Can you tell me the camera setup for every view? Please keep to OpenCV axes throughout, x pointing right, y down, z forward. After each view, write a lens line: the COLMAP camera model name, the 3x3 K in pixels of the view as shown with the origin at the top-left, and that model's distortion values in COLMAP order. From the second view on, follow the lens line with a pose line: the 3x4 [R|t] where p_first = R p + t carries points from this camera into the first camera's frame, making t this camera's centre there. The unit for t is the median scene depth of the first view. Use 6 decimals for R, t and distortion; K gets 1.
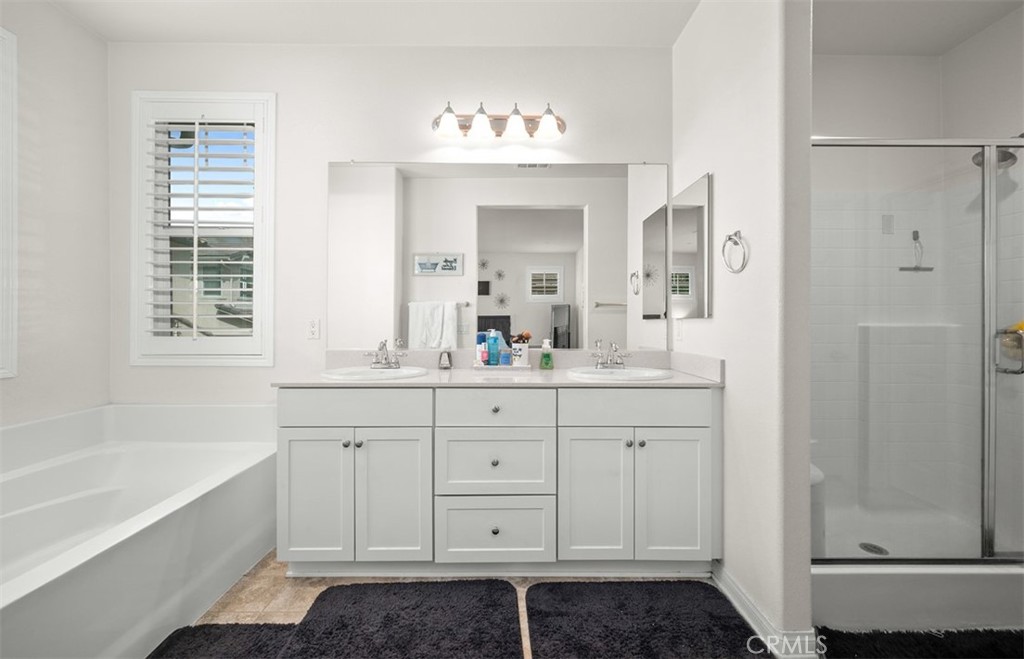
lens RADIAL K [[408.9, 0, 511.8], [0, 408.9, 324.2], [0, 0, 1]] dist [0.001090, 0.000141]
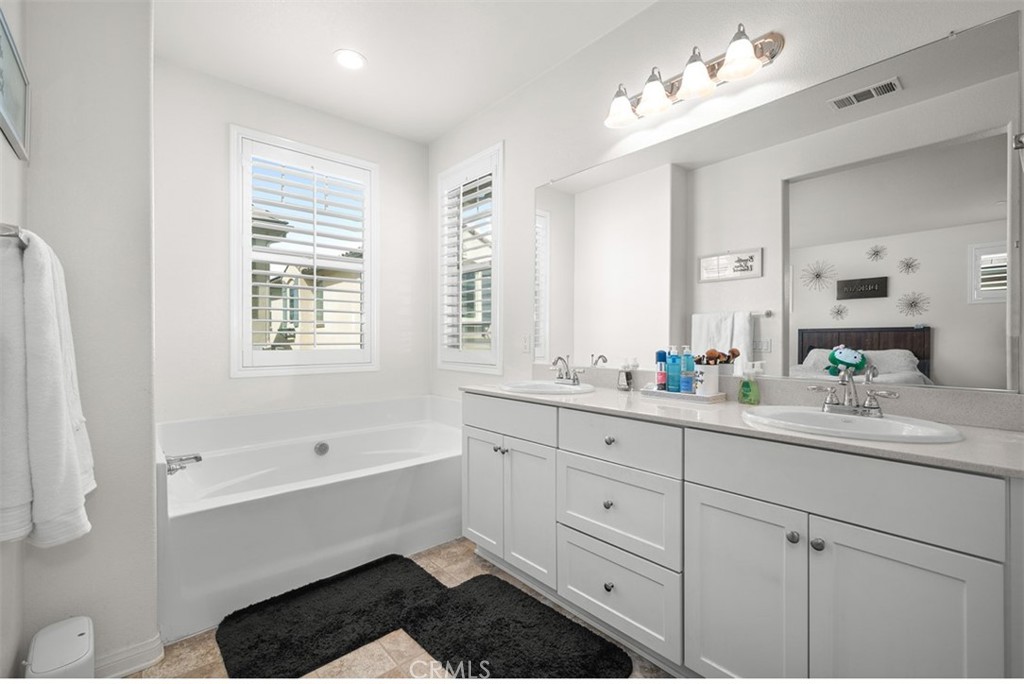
lens RADIAL K [[441.1, 0, 512.2], [0, 441.1, 341.3], [0, 0, 1]] dist [0.002967, -0.000180]
pose [[0.652143, 0.003712, -0.758087, 0.407733], [-0.001868, 0.999993, 0.003289, 0.001552], [0.758094, -0.000729, 0.652145, 0.210216]]
